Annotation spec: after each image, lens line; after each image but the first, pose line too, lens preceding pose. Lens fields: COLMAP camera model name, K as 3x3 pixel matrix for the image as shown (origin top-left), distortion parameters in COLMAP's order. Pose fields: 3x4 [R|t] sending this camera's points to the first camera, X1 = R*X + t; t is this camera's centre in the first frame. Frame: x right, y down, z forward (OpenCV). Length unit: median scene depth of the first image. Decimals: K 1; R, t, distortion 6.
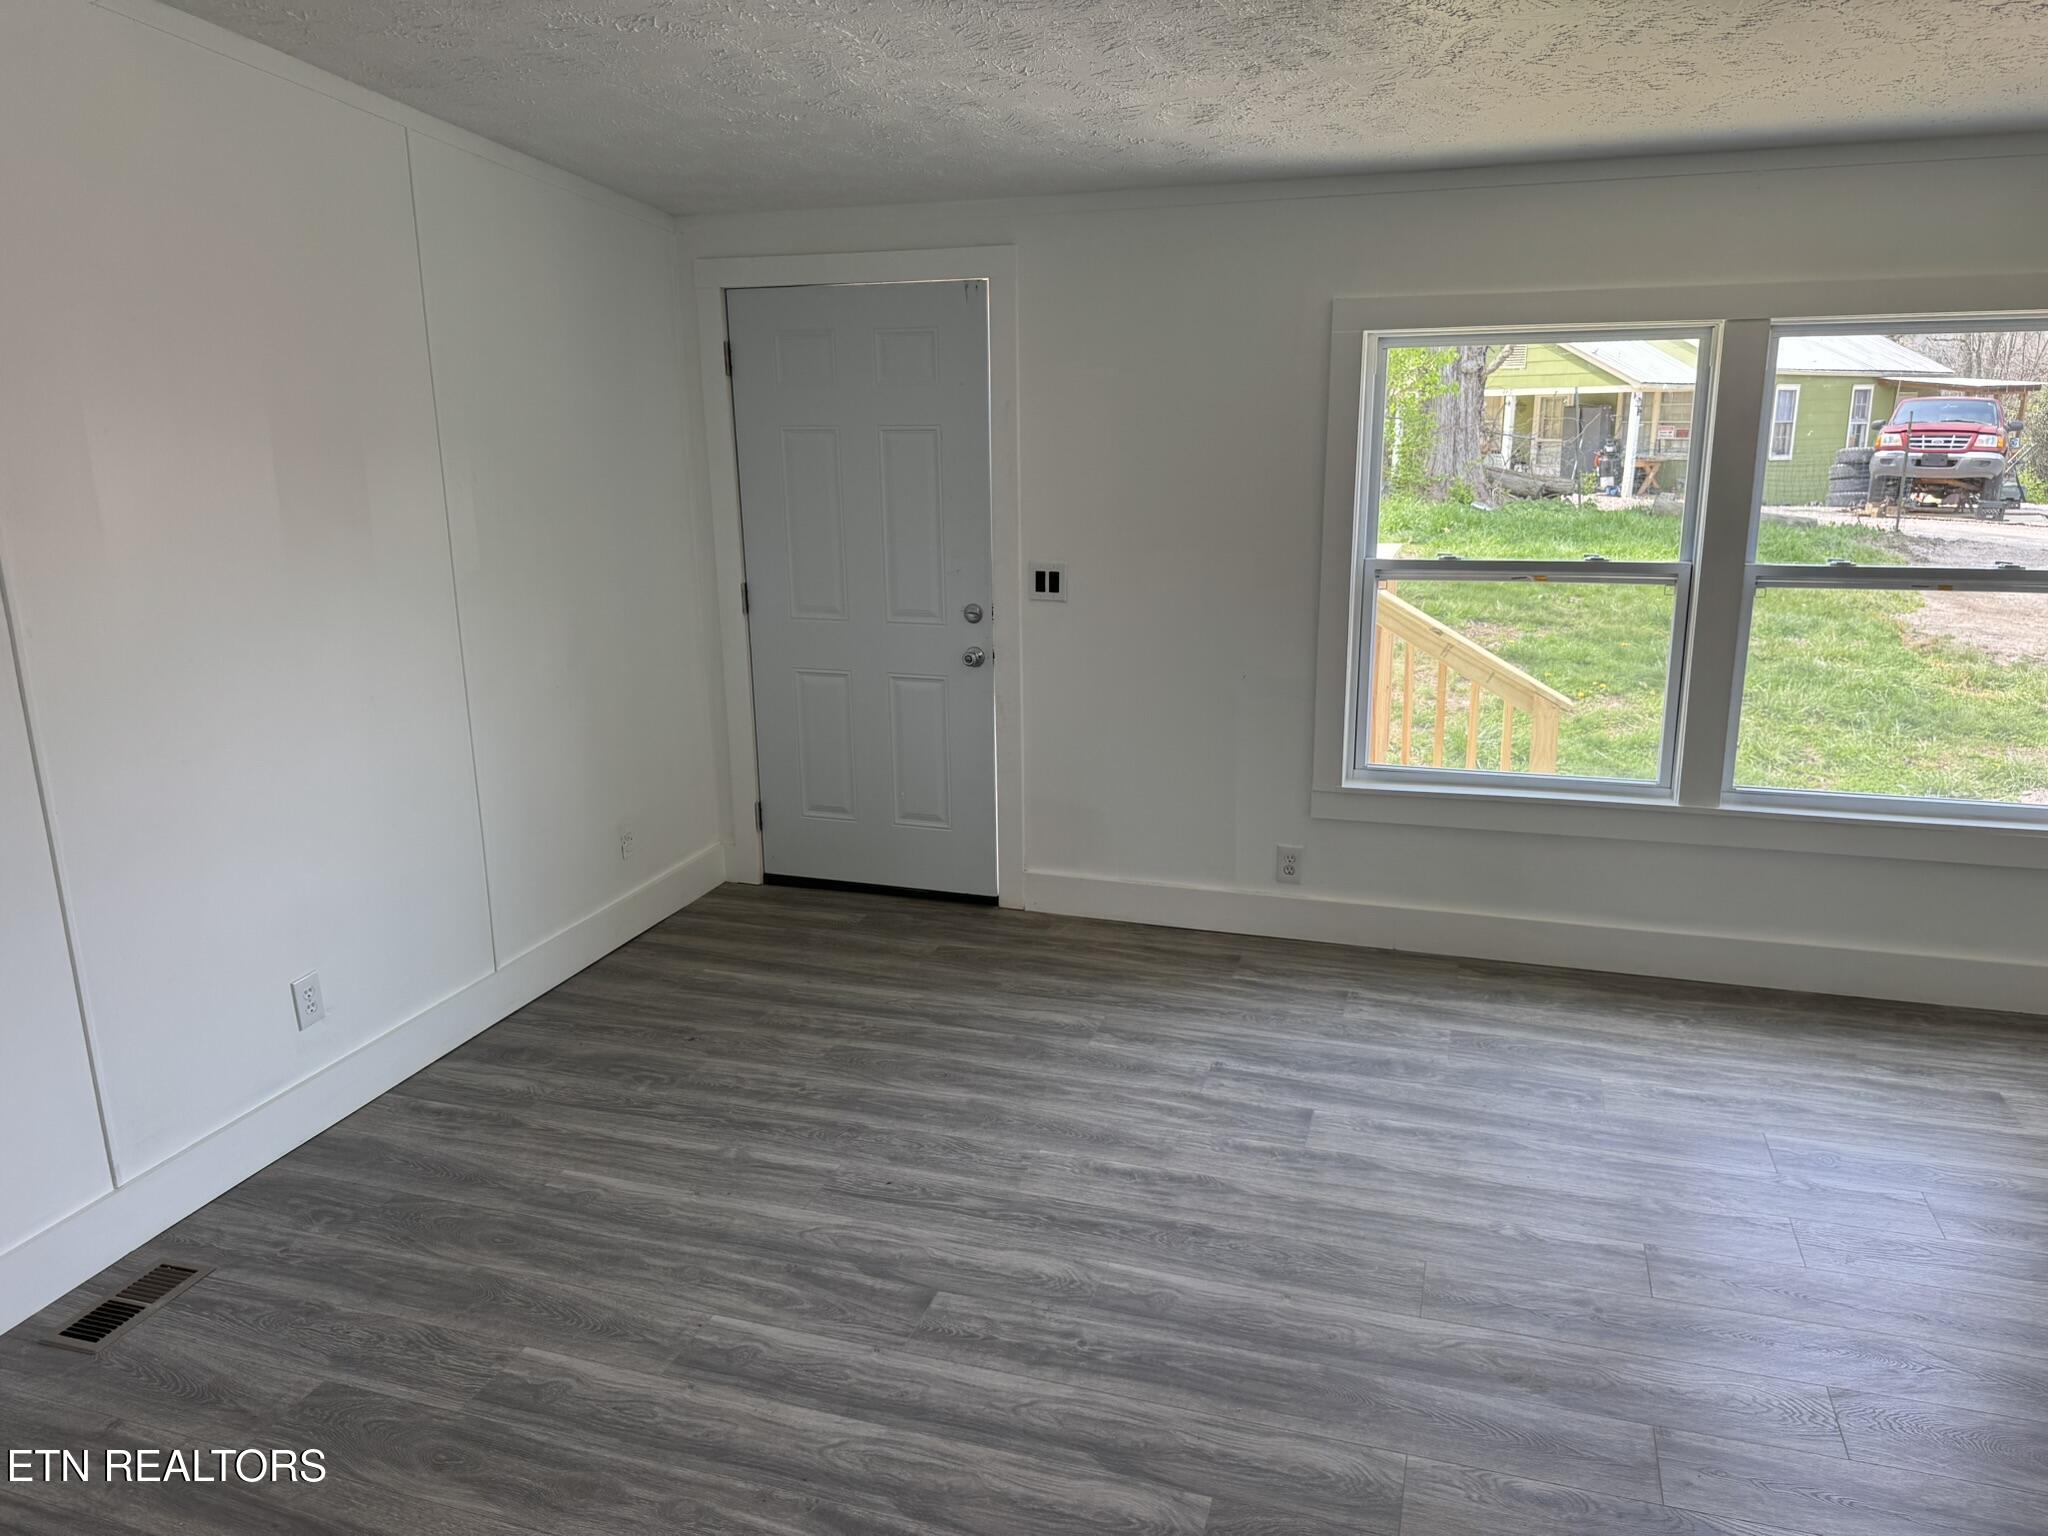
lens RADIAL K [[1442.3, 0, 1027.6], [0, 1442.3, 766.6], [0, 0, 1]] dist [0.065183, -0.083124]
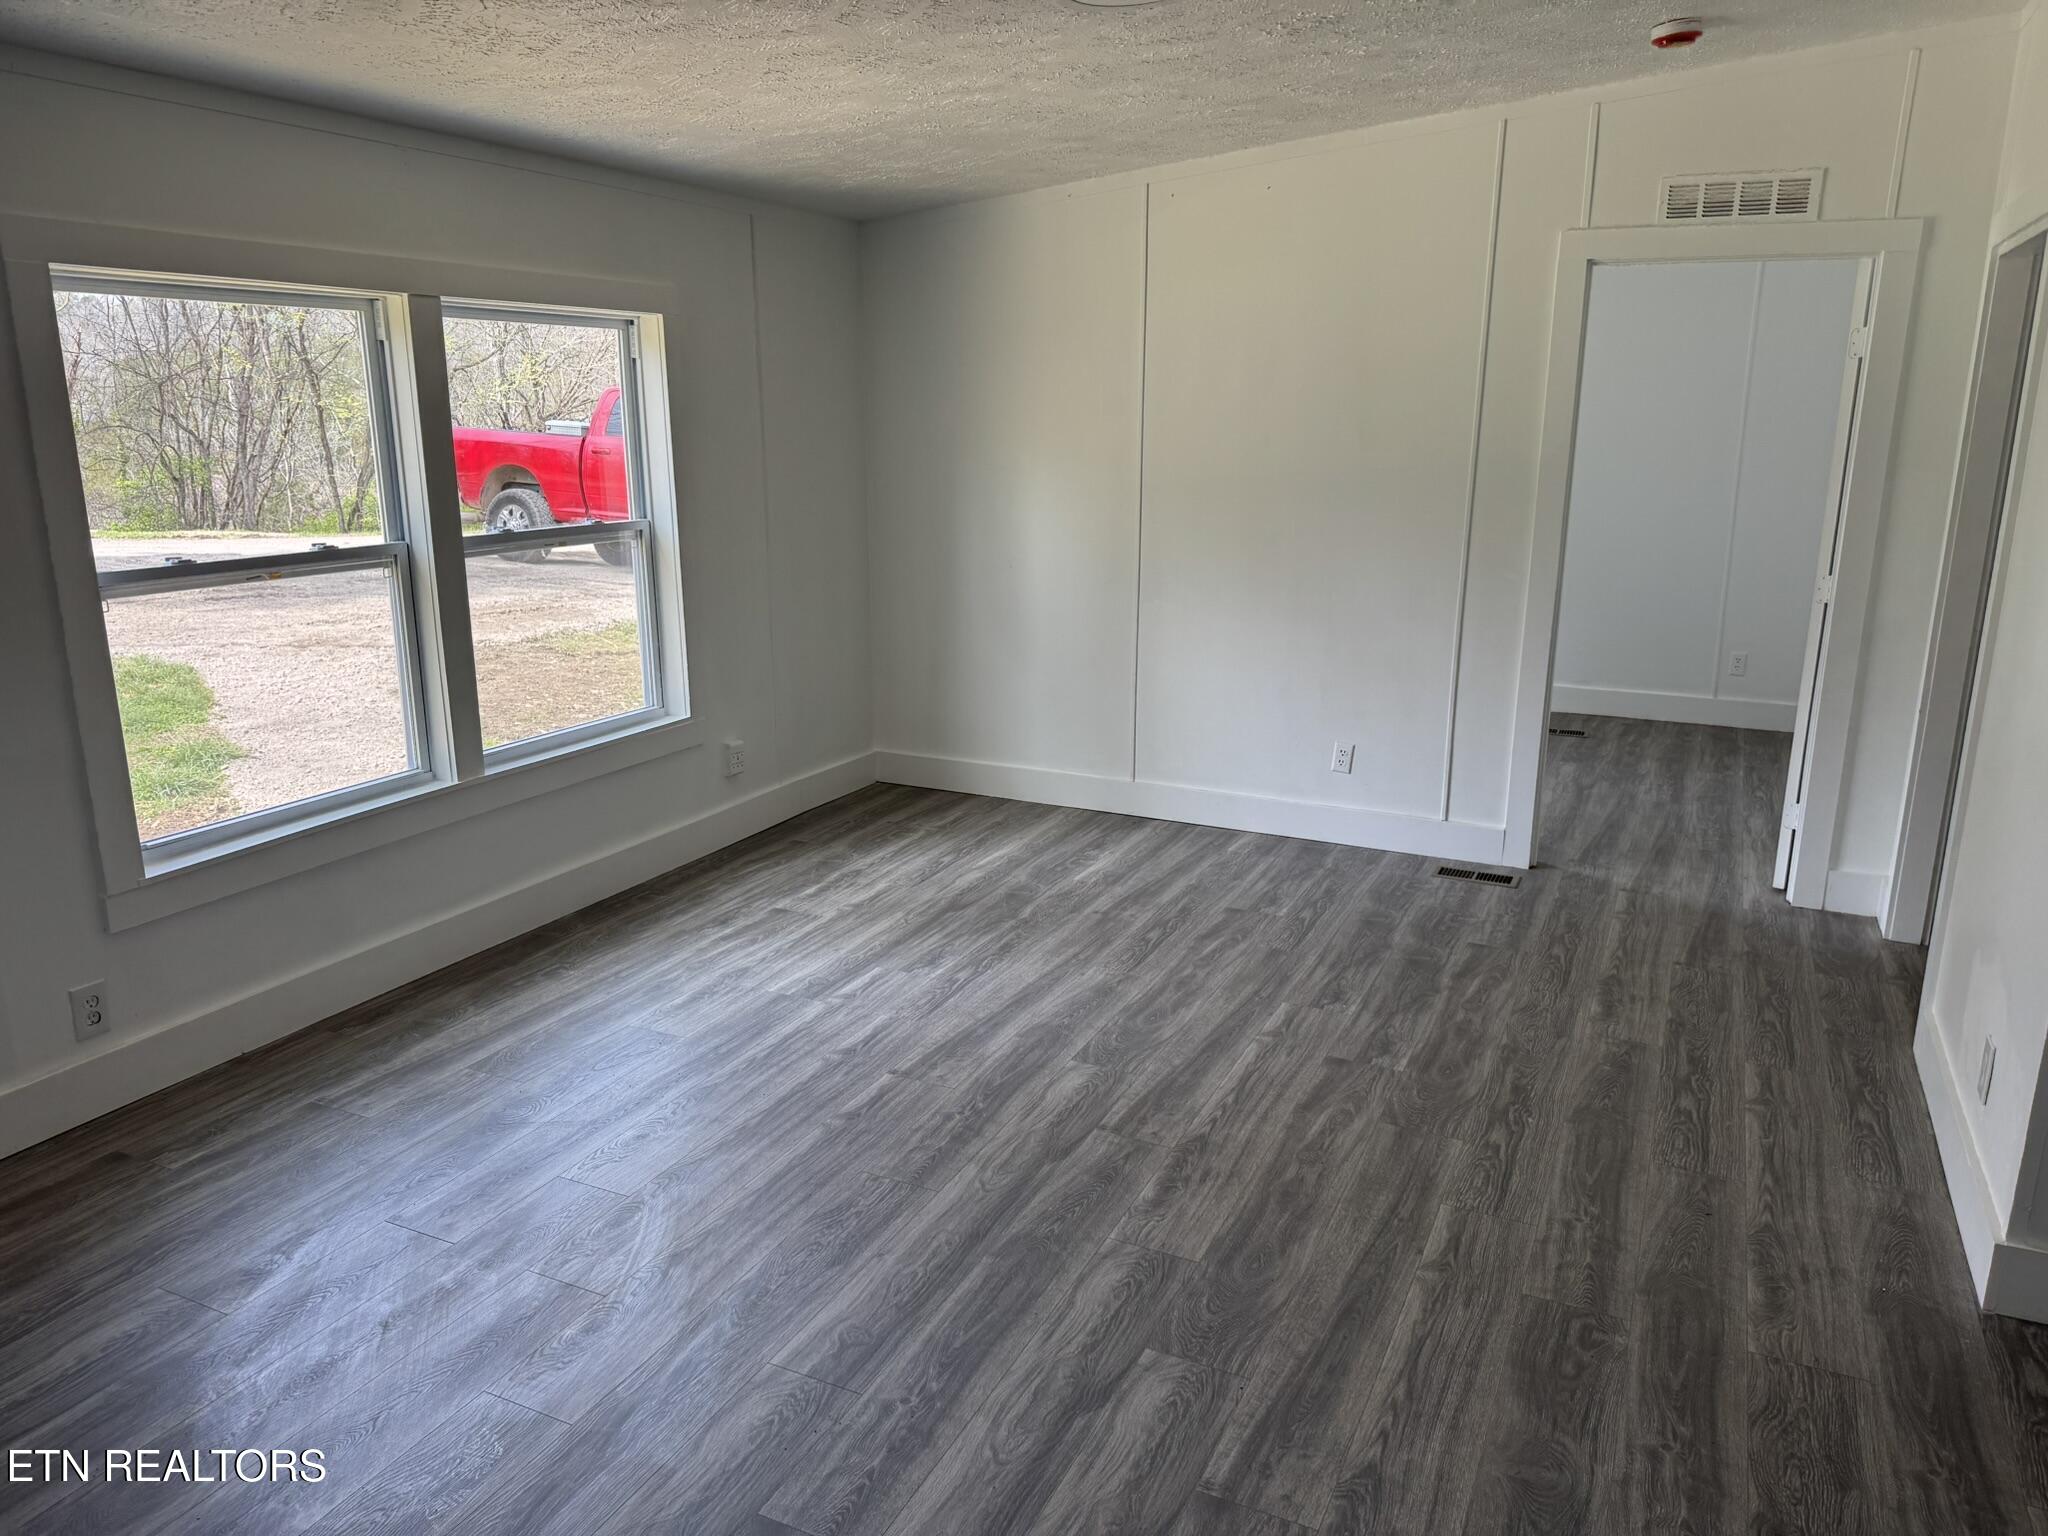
lens RADIAL K [[1442.3, 0, 1027.6], [0, 1442.3, 766.6], [0, 0, 1]] dist [0.065183, -0.083124]
pose [[0.136732, -0.227704, 0.964083, -0.504722], [0.239523, 0.951945, 0.190867, -0.088341], [-0.961214, 0.204823, 0.184702, 0.474773]]
